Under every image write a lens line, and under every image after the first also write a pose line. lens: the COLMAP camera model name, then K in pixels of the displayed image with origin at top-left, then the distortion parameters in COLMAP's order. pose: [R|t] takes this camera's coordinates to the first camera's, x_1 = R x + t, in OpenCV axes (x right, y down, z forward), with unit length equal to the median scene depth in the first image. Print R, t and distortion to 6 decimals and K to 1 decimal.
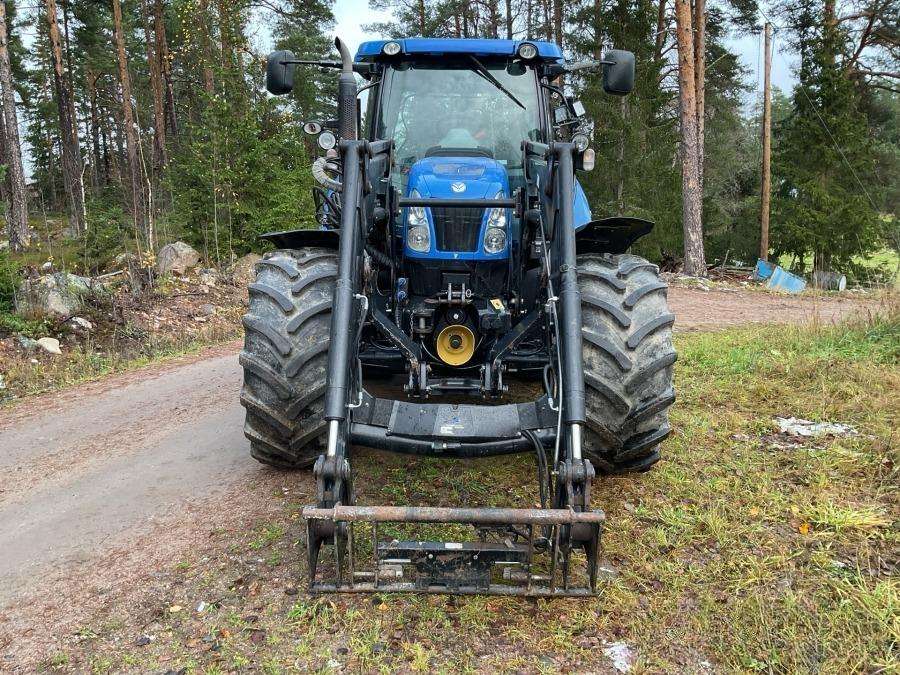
lens RADIAL K [[738.1, 0, 448.2], [0, 738.1, 332.9], [0, 0, 1]] dist [0.093973, -0.169422]
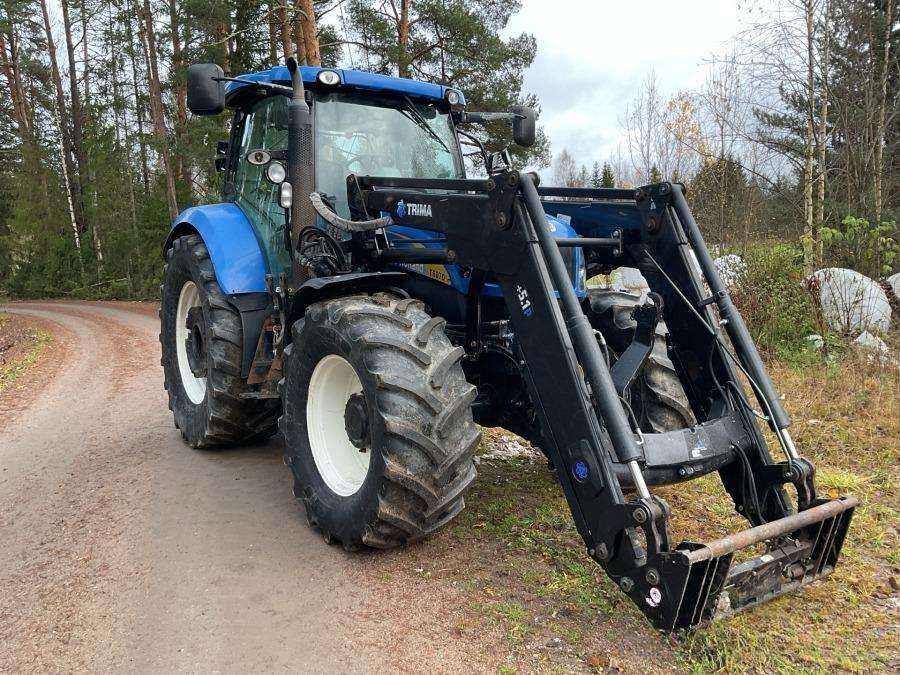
lens RADIAL K [[738.1, 0, 448.2], [0, 738.1, 332.9], [0, 0, 1]] dist [0.093973, -0.169422]
pose [[0.827247, -0.069088, 0.557574, -0.684882], [0.098401, 0.994888, -0.022719, -0.044297], [-0.553154, 0.073660, 0.829816, 0.246241]]
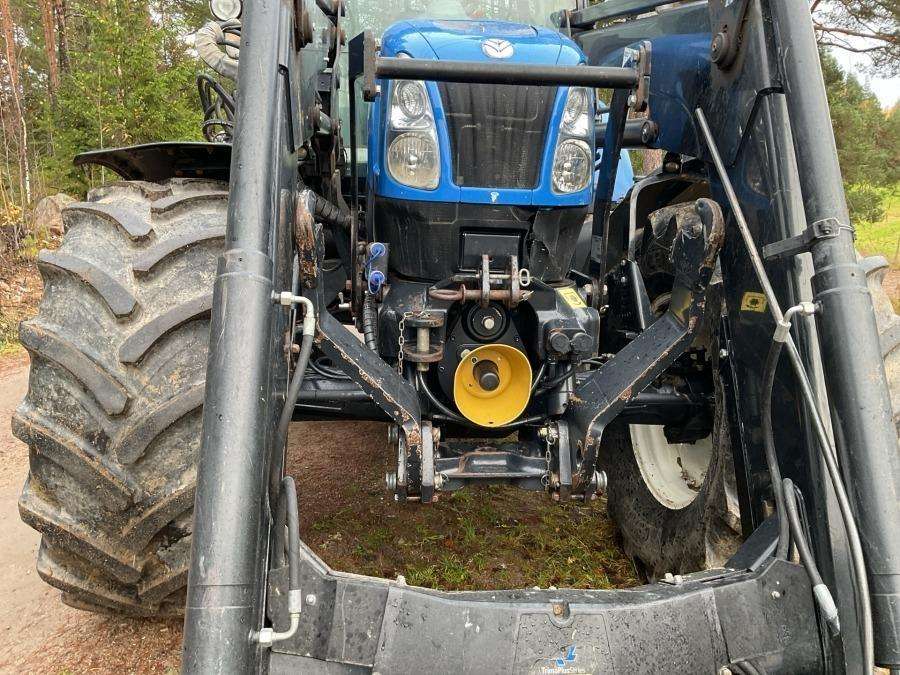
lens RADIAL K [[738.1, 0, 448.2], [0, 738.1, 332.9], [0, 0, 1]] dist [0.093973, -0.169422]
pose [[0.995085, -0.003913, 0.098947, -0.065121], [-0.001056, 0.998743, 0.050112, -0.040857], [-0.099019, -0.049970, 0.993830, 0.529479]]
